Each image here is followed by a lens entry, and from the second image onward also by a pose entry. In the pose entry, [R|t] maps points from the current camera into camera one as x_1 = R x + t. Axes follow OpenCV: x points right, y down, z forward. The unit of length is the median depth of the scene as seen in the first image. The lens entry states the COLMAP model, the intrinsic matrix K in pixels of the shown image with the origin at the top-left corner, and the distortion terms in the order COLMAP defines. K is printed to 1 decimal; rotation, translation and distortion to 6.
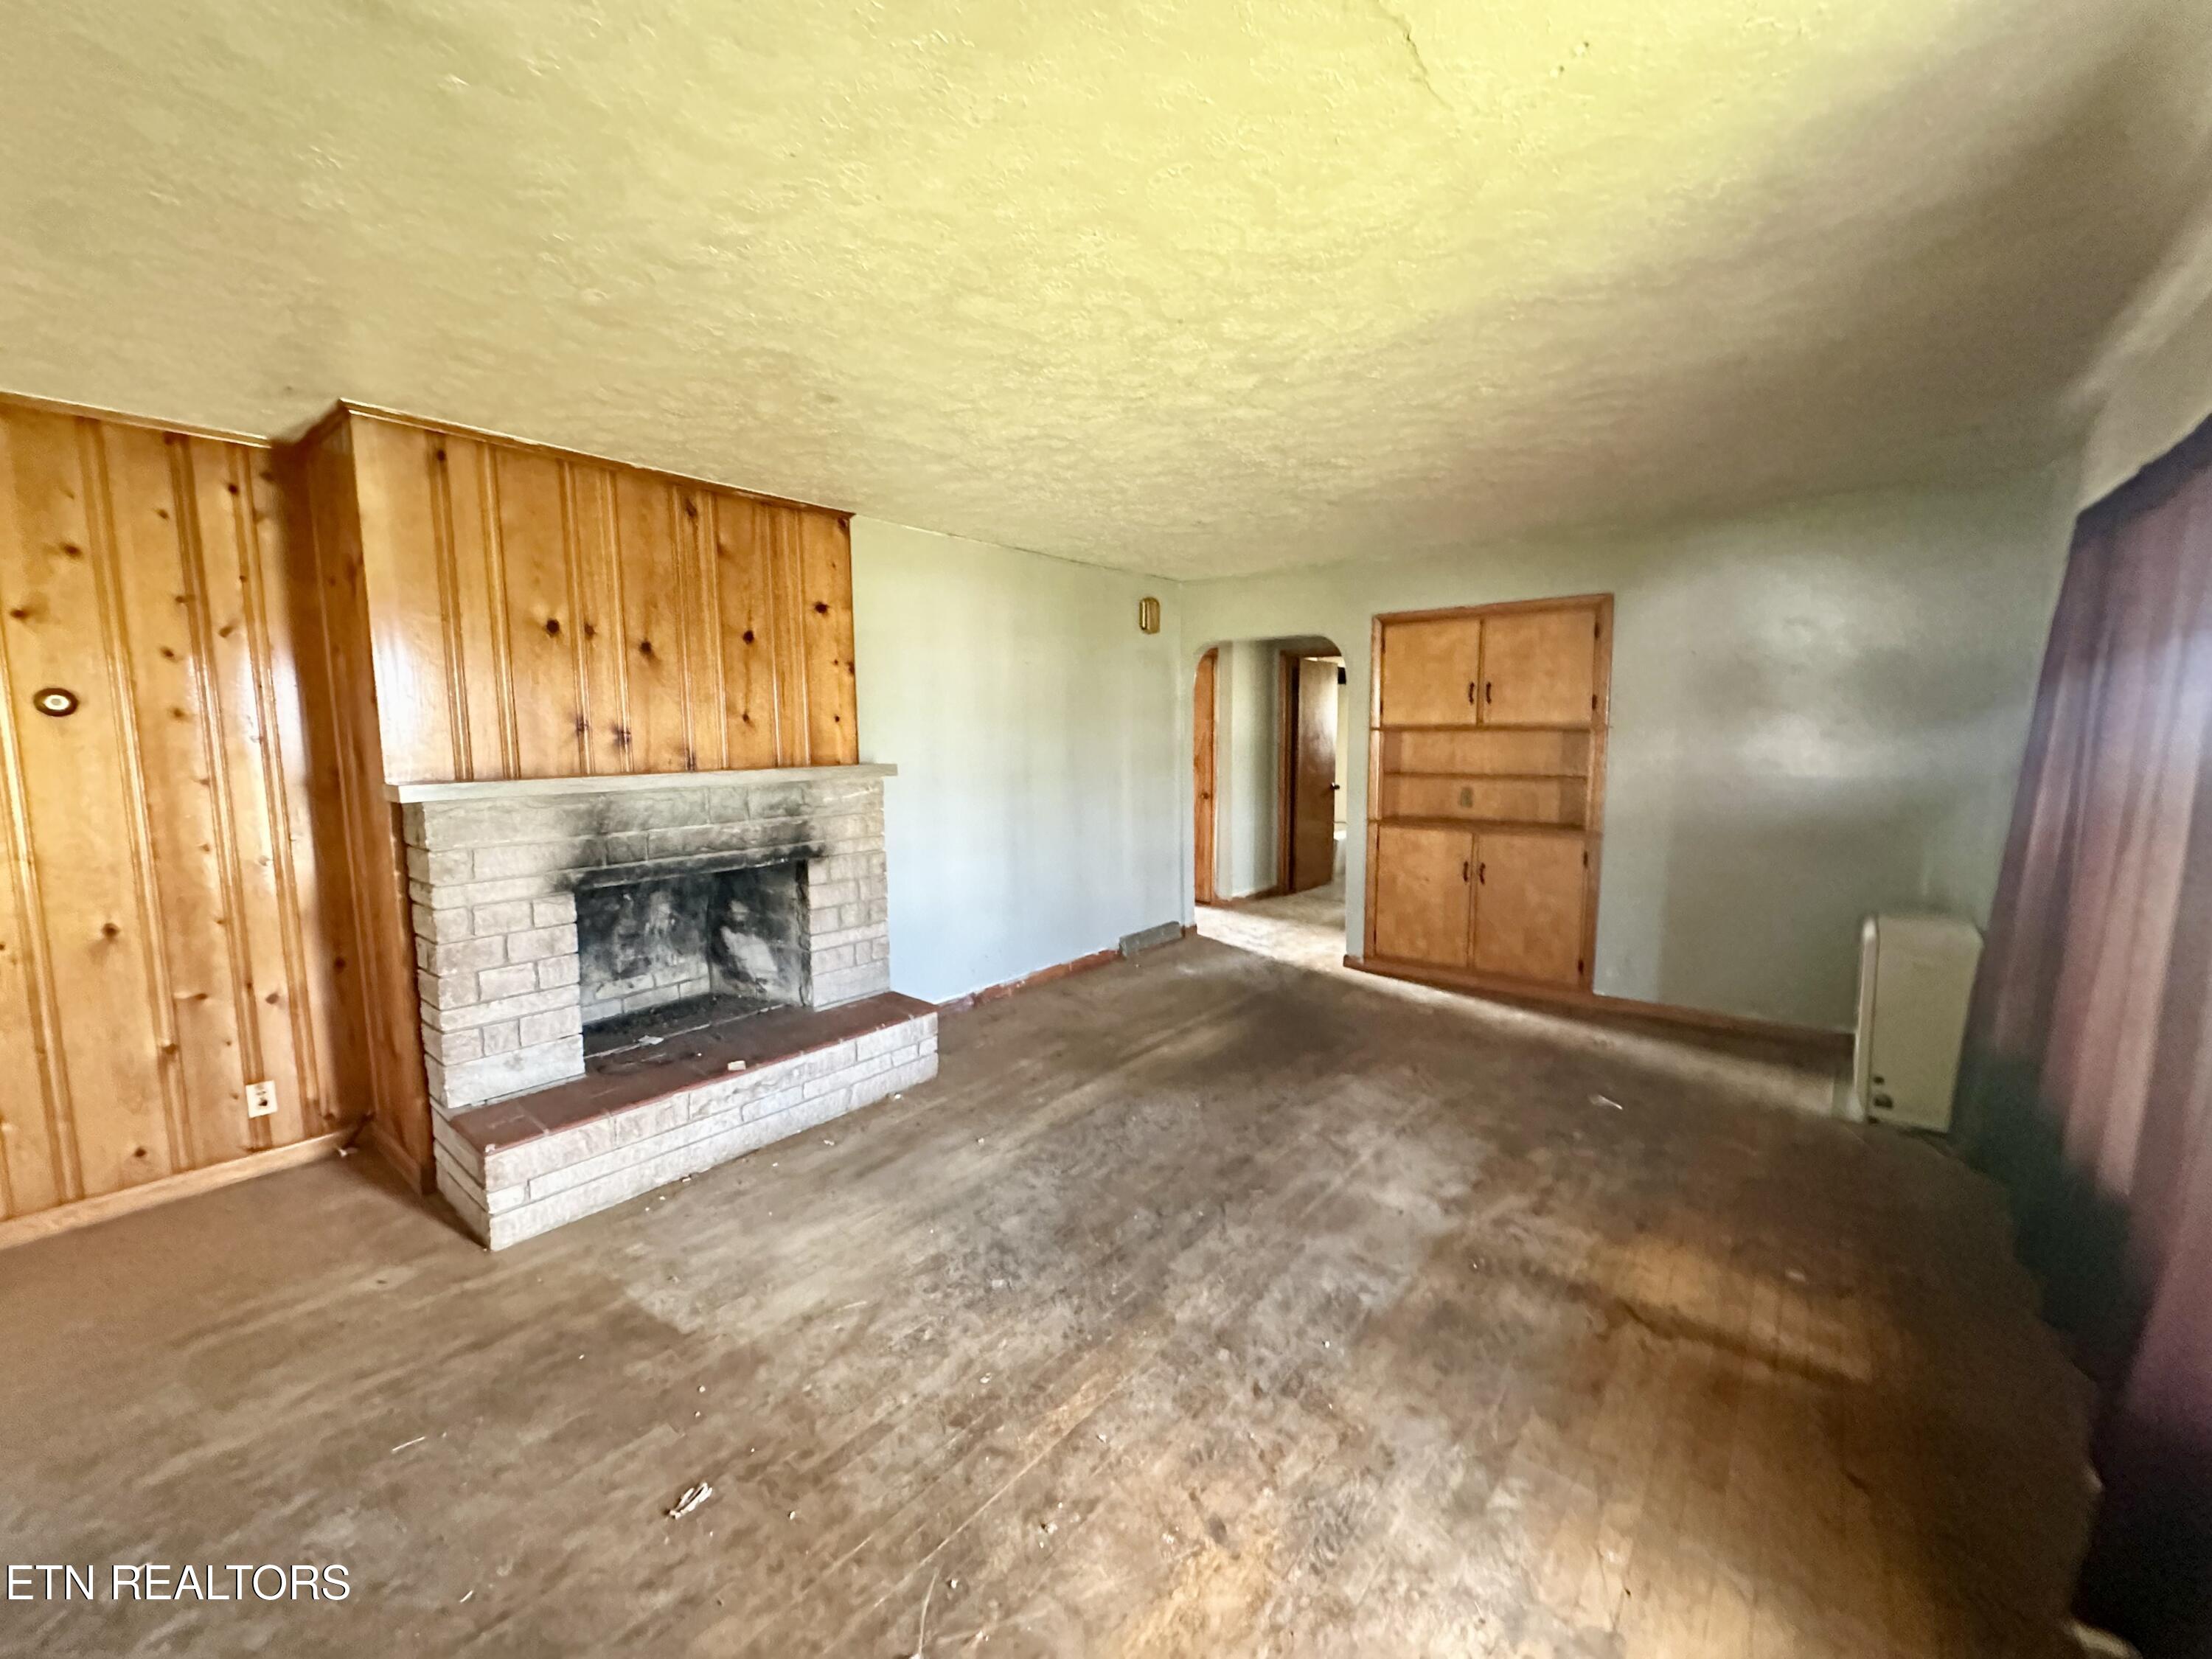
lens RADIAL K [[880.1, 0, 1108.8], [0, 880.1, 829.1], [0, 0, 1]] dist [-0.002553, 0.000424]
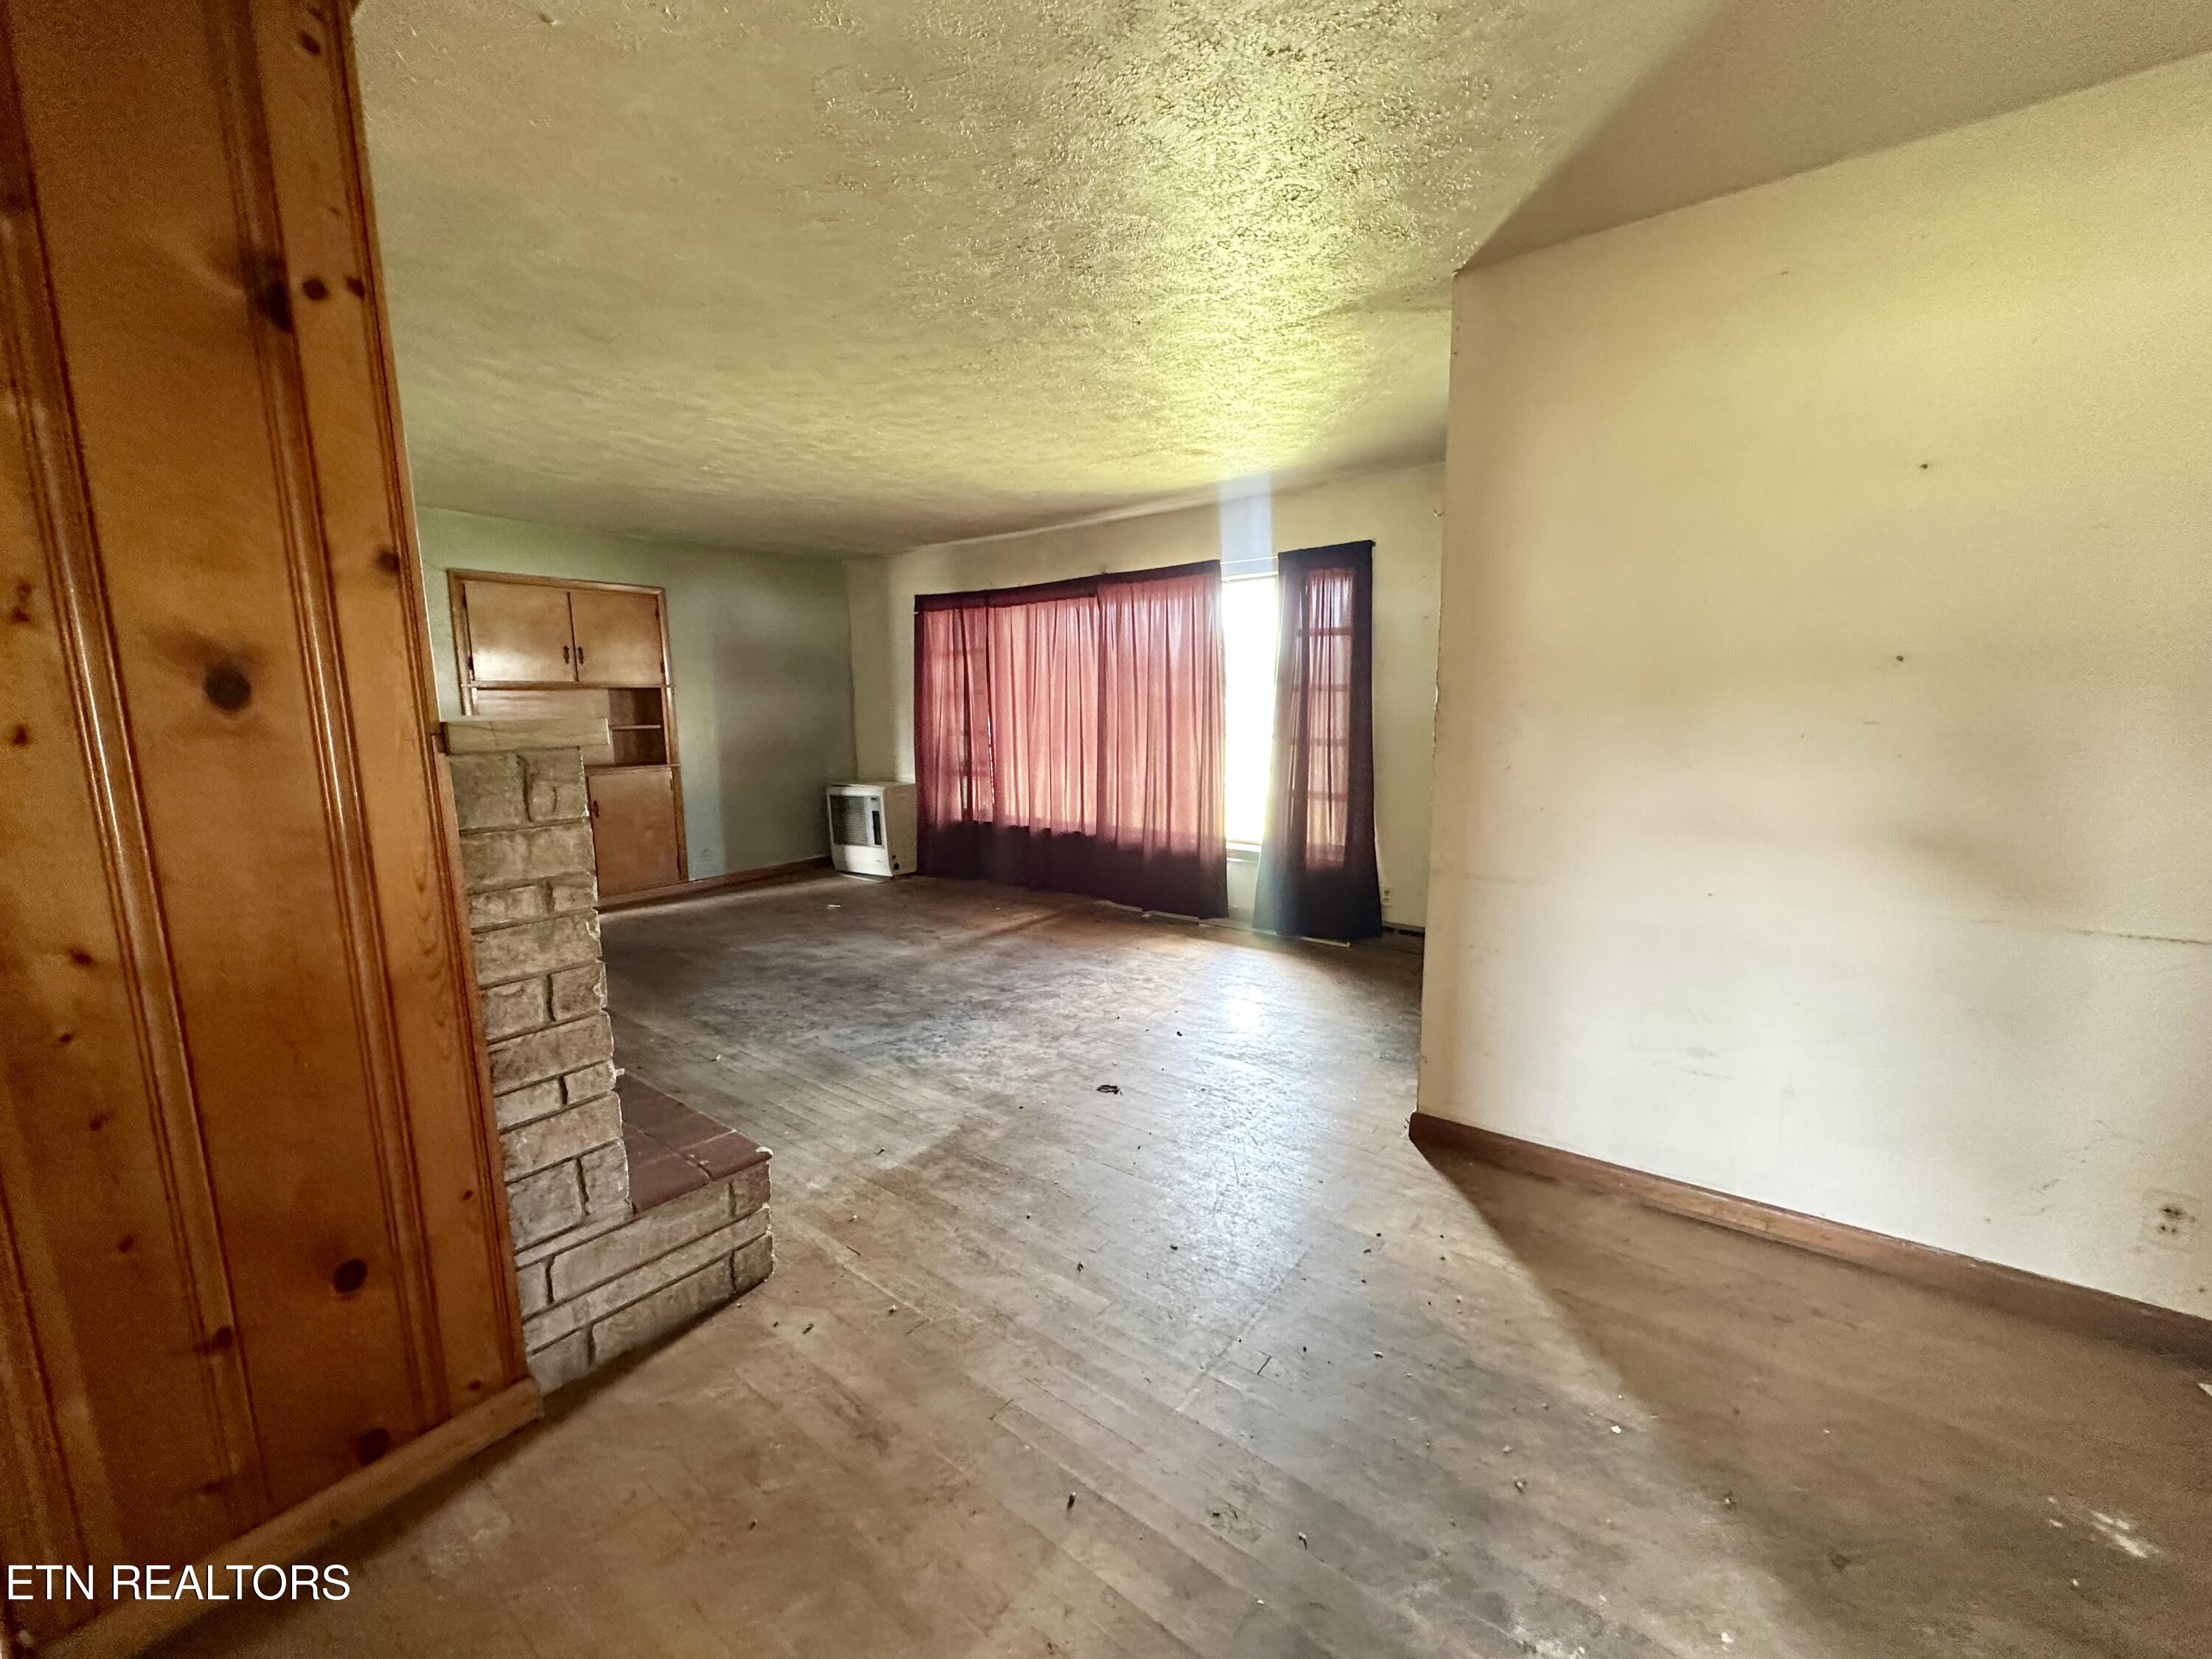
lens RADIAL K [[880.1, 0, 1108.8], [0, 880.1, 829.1], [0, 0, 1]] dist [-0.002553, 0.000424]
pose [[-0.027575, -0.139890, 0.989783, -1.276338], [0.120844, 0.982431, 0.142218, -0.013730], [-0.992288, 0.123531, -0.010186, 0.550419]]
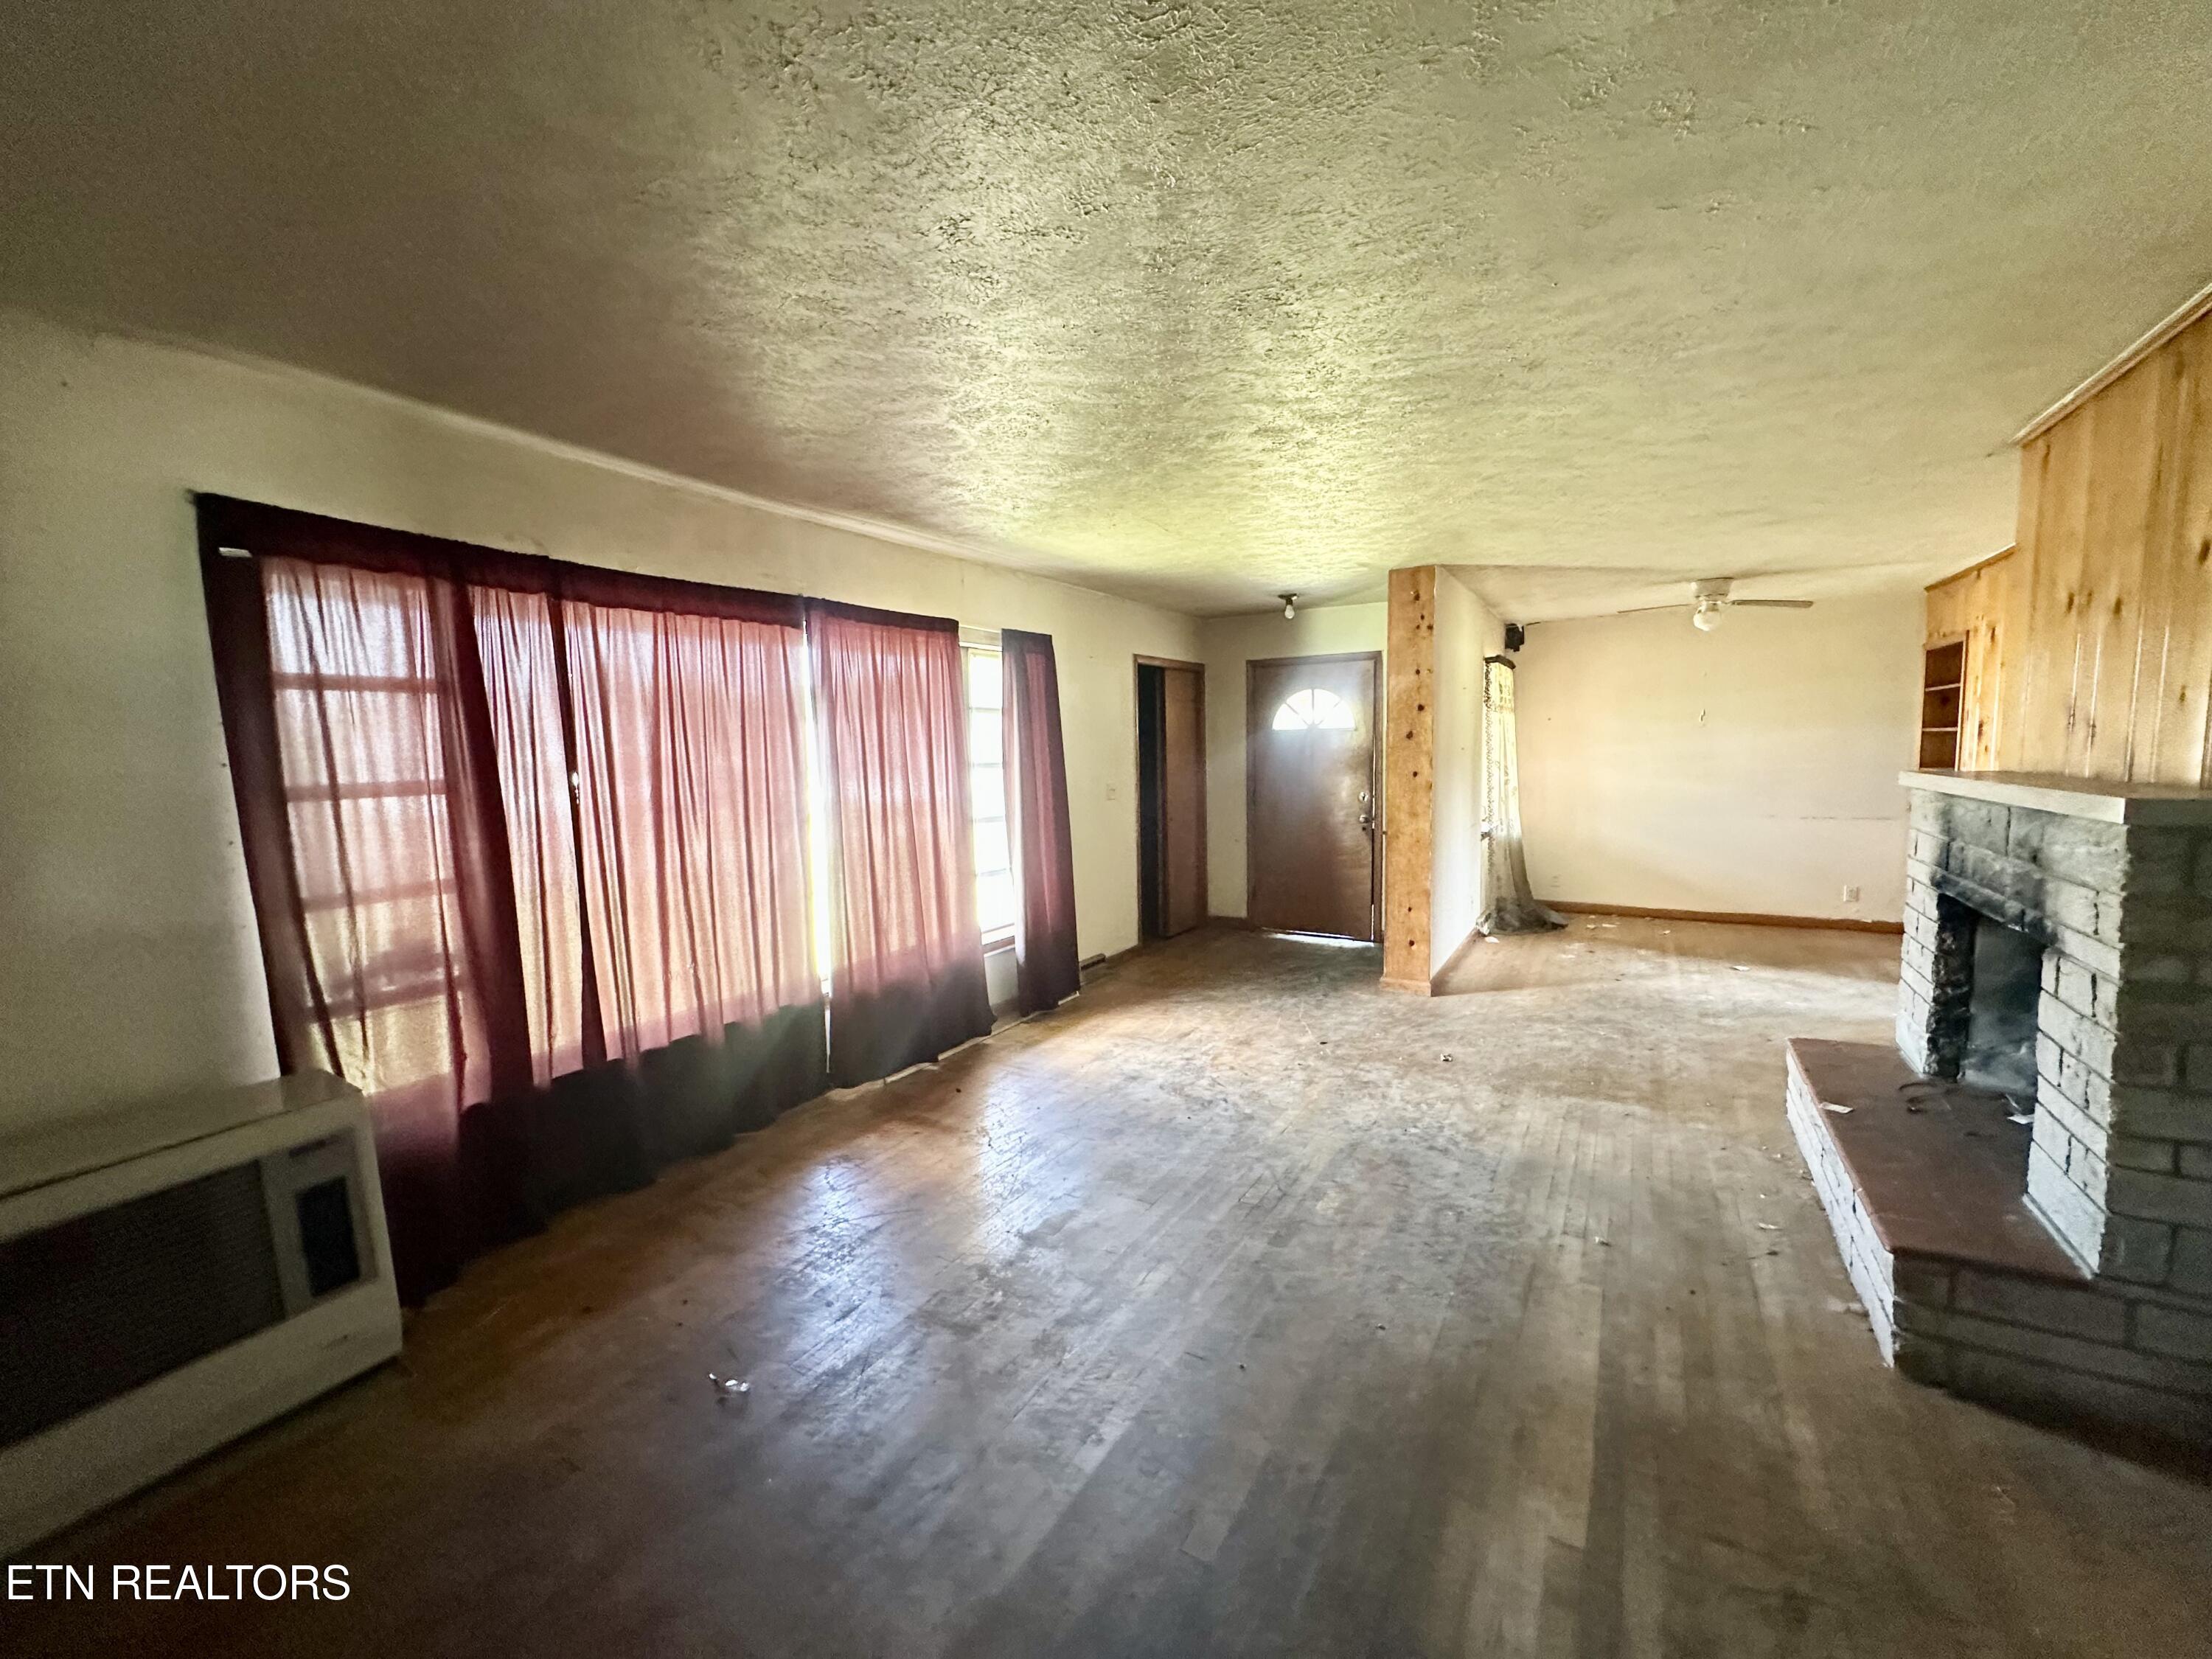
lens RADIAL K [[880.1, 0, 1108.8], [0, 880.1, 829.1], [0, 0, 1]] dist [-0.002553, 0.000424]
pose [[-0.989415, 0.043702, -0.138380, 0.436151], [0.015316, 0.979699, 0.199891, -0.205284], [0.144306, 0.195655, -0.969997, 1.792906]]
